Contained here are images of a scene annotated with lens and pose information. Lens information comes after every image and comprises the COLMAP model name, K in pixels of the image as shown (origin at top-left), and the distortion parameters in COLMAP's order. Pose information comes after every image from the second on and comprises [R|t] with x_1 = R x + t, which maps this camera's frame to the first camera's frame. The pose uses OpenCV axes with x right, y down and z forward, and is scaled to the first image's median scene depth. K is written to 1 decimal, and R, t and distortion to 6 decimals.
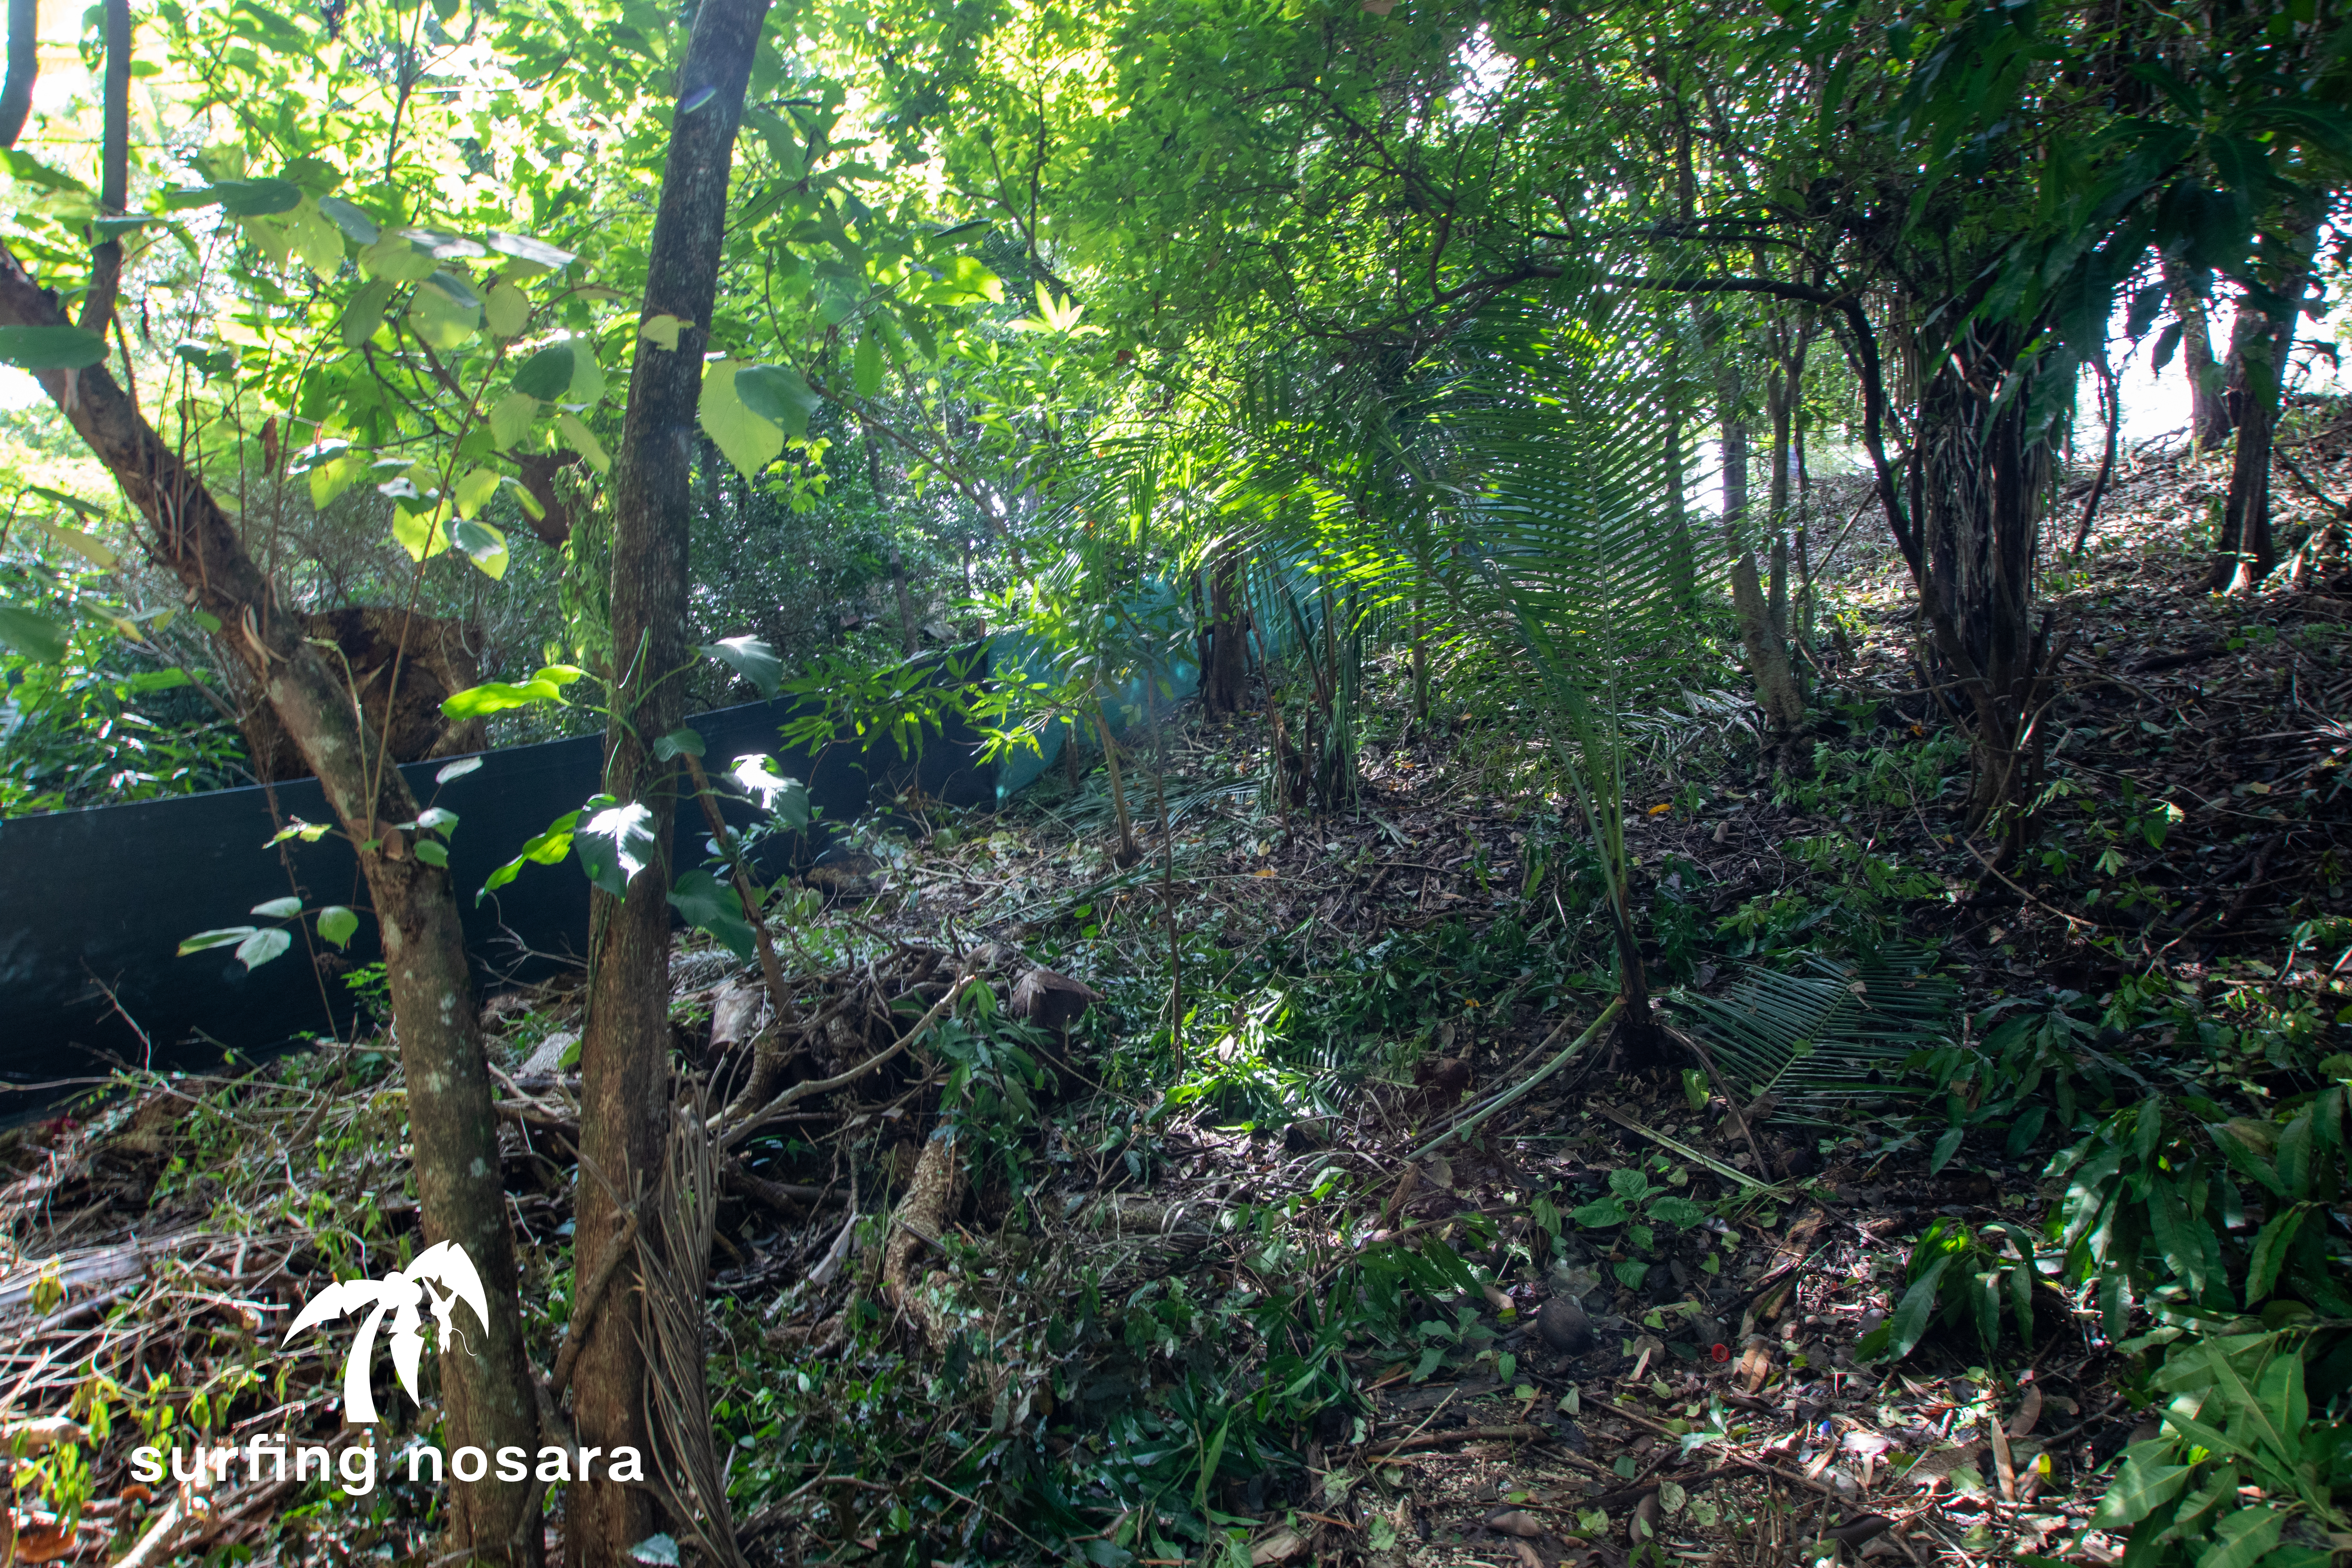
lens RADIAL K [[1082.9, 0, 1180.3], [0, 1082.9, 799.6], [0, 0, 1]] dist [-0.033307, 0.004955]
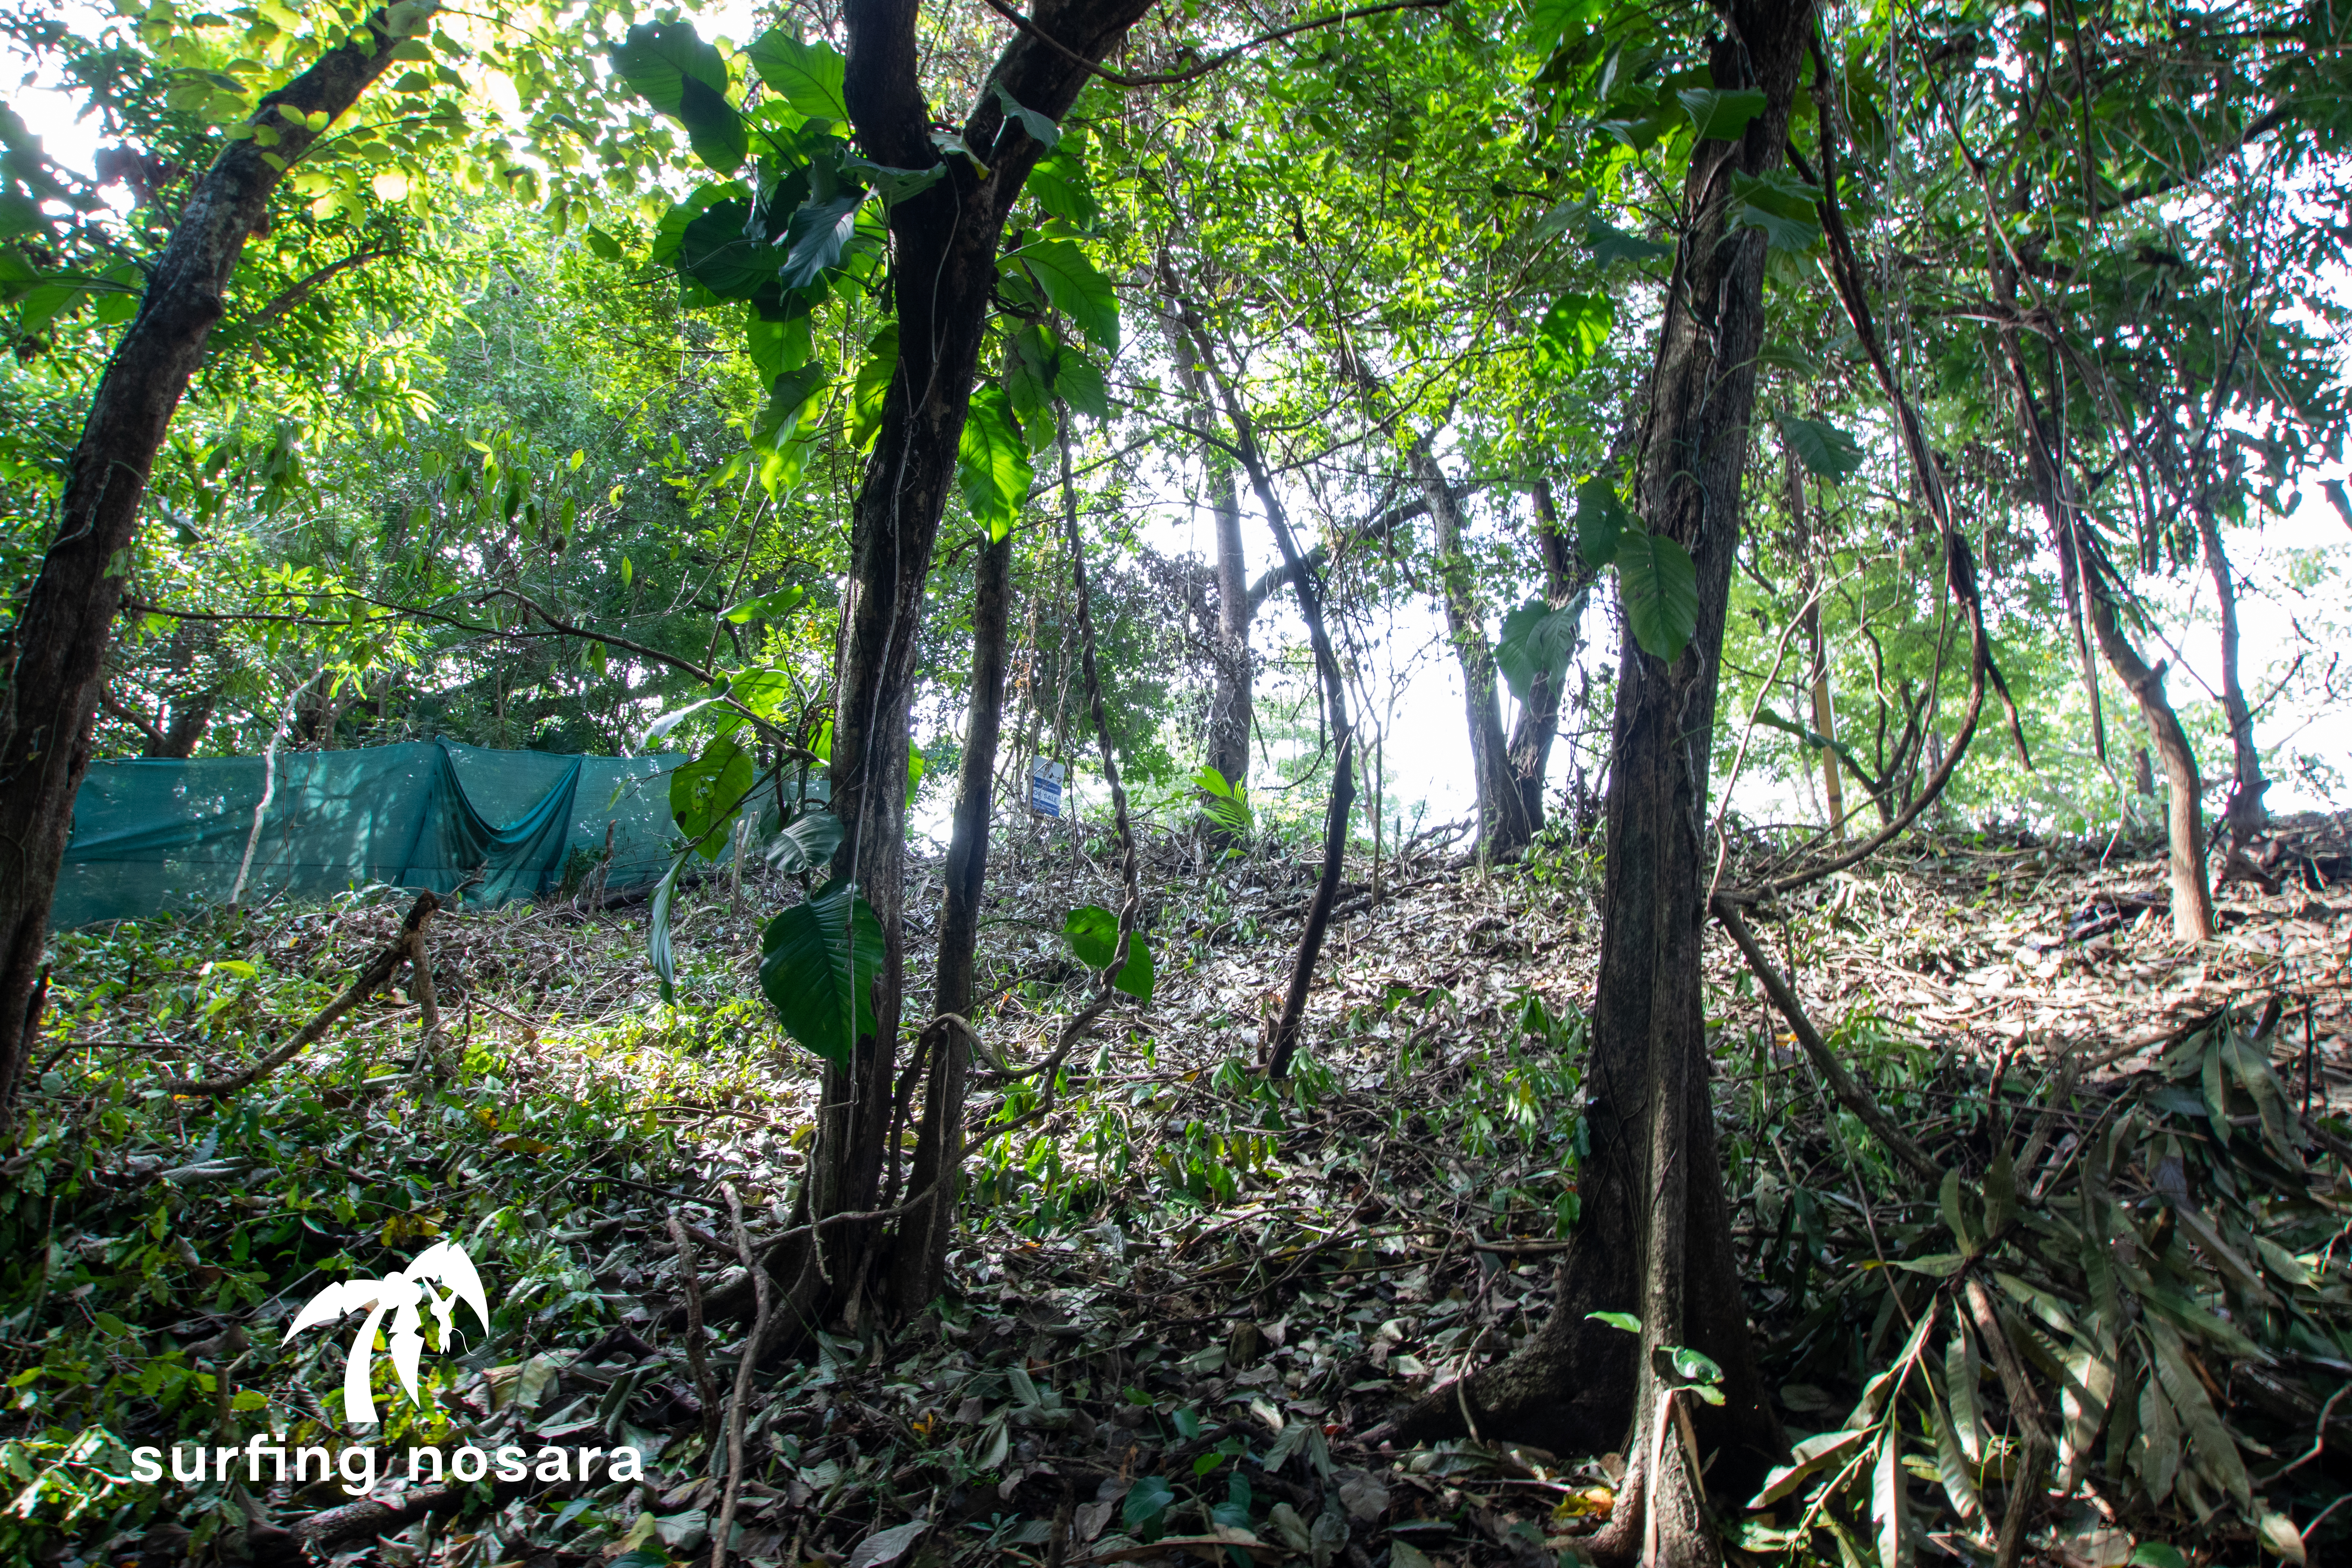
lens RADIAL K [[1082.9, 0, 1180.3], [0, 1082.9, 799.6], [0, 0, 1]] dist [-0.033307, 0.004955]
pose [[0.880539, 0.157099, 0.447181, 1.338041], [-0.026959, 0.958545, -0.283662, -0.463393], [-0.473206, 0.237719, 0.848272, 1.384237]]
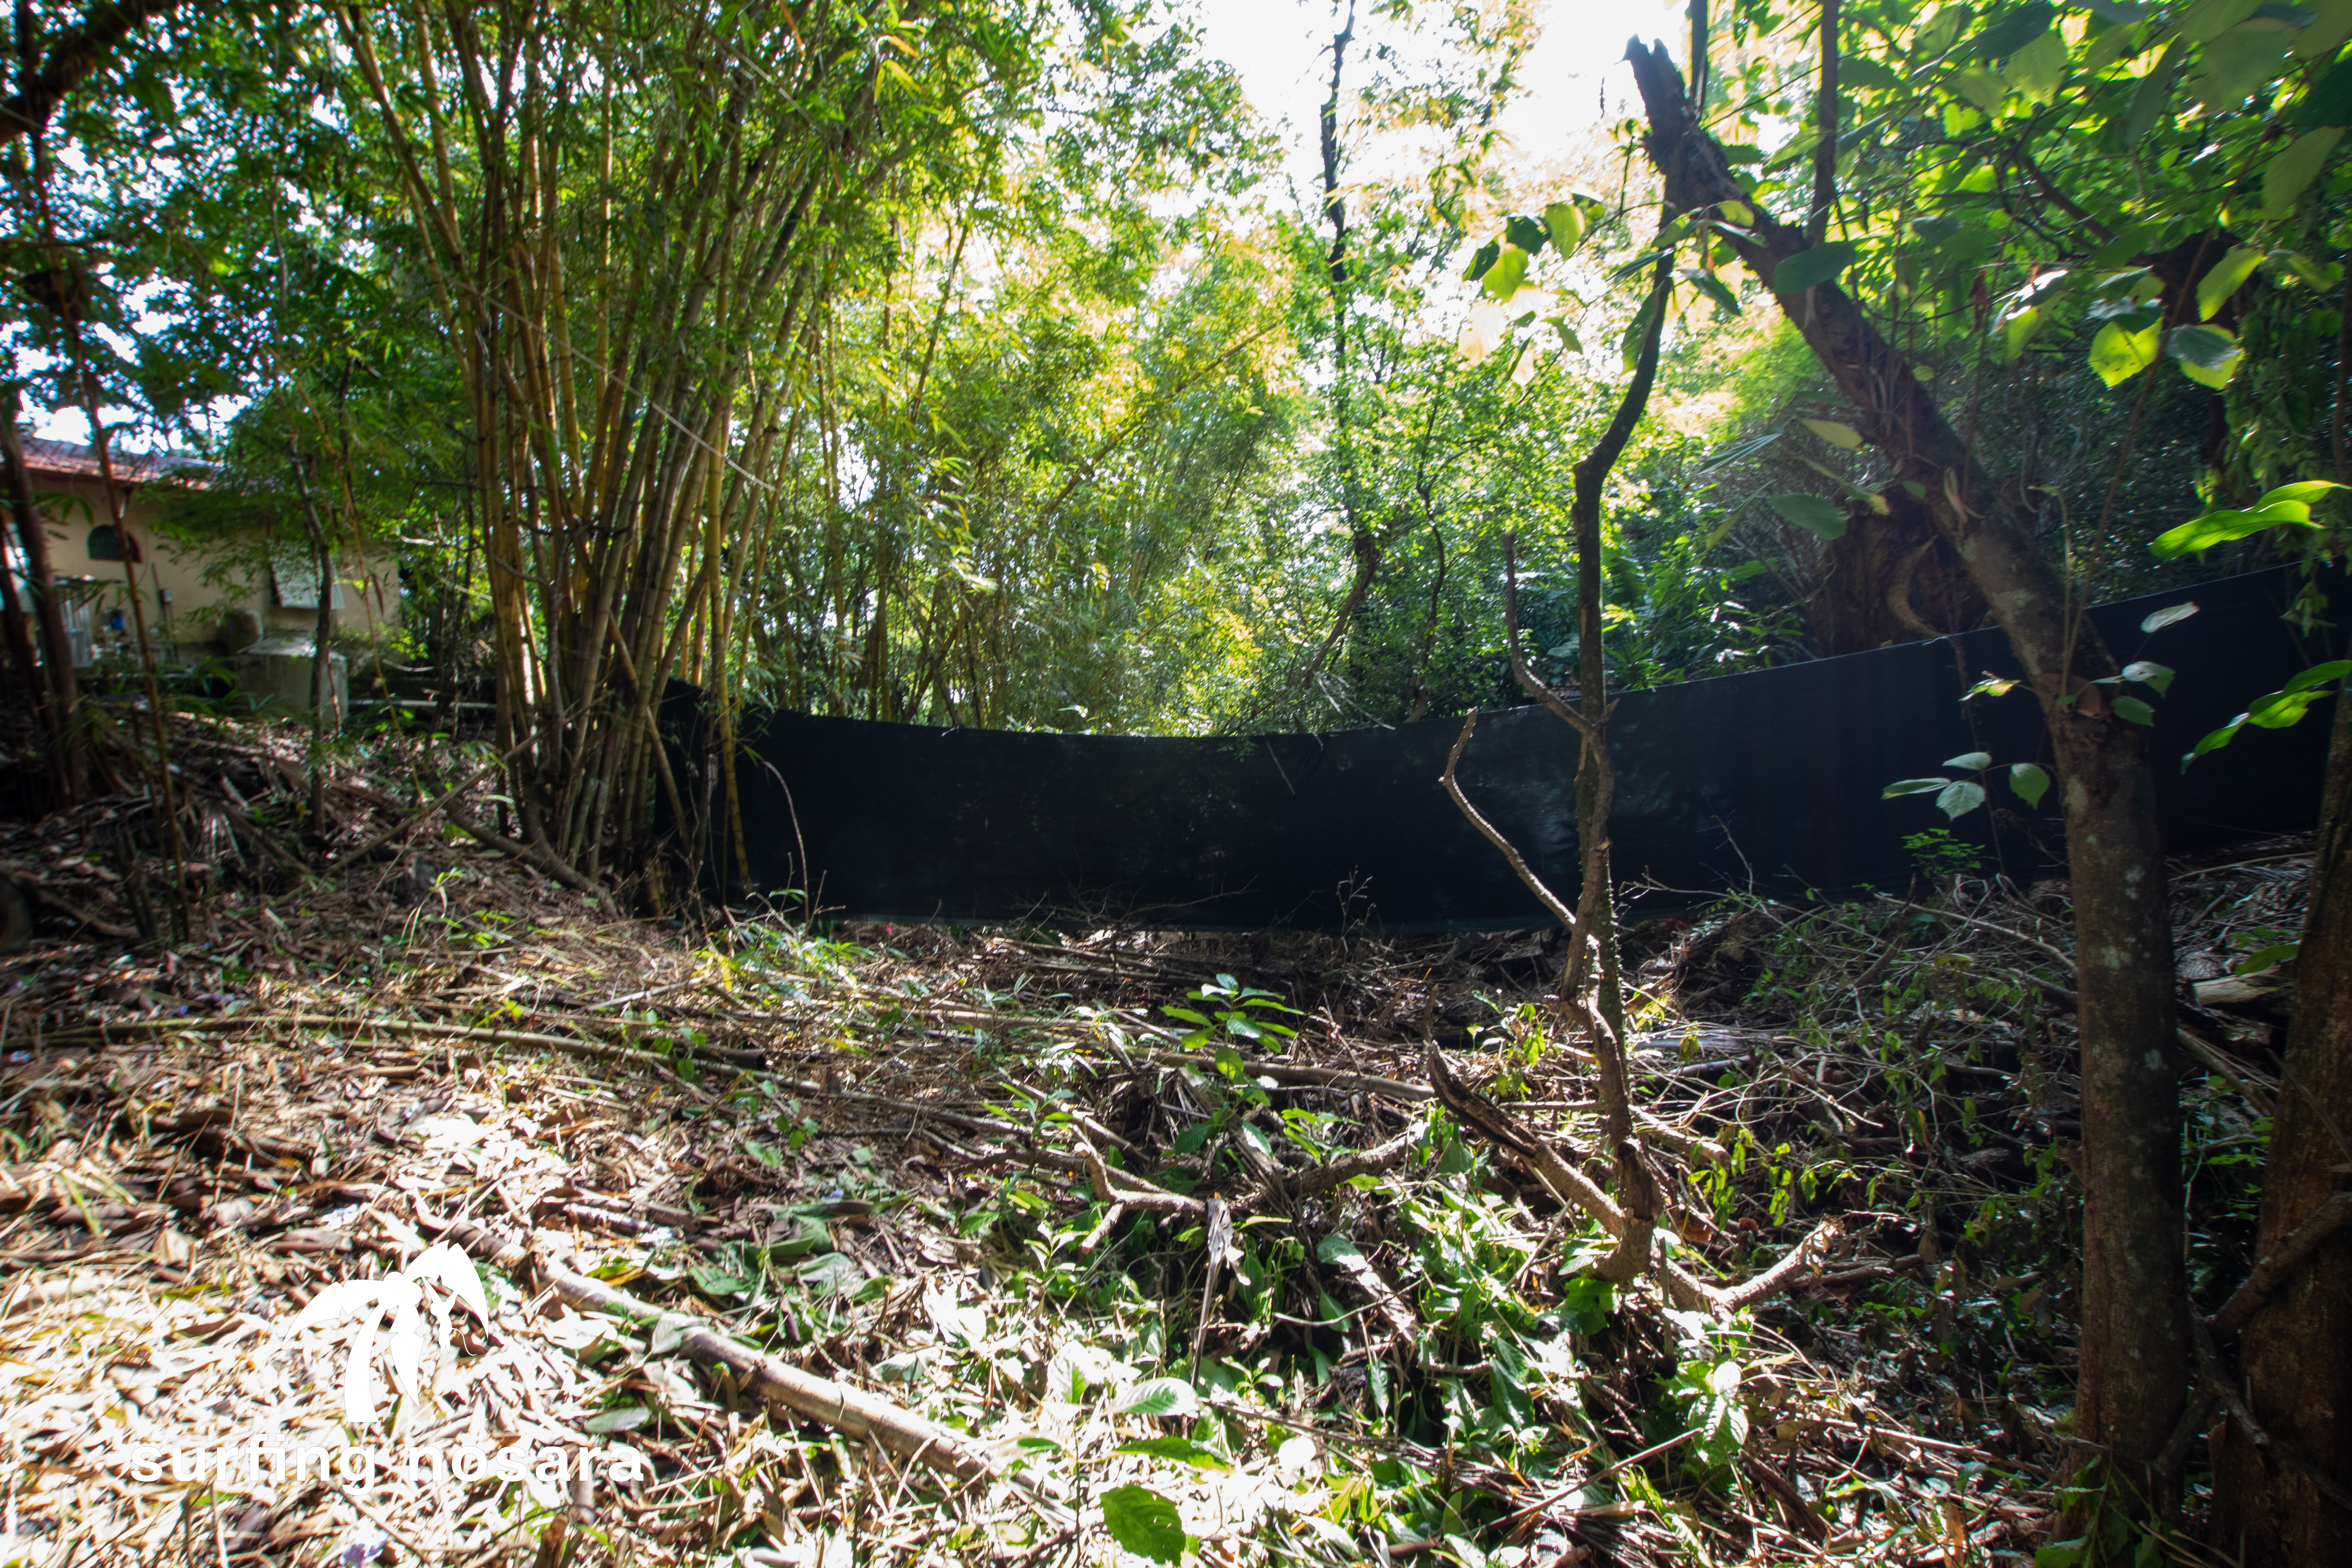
lens RADIAL K [[1082.9, 0, 1180.3], [0, 1082.9, 799.6], [0, 0, 1]] dist [-0.033307, 0.004955]
pose [[0.343365, 0.095632, -0.934320, -0.103586], [0.012941, 0.994226, 0.106520, 0.015102], [0.939113, -0.048666, 0.340145, -0.062319]]
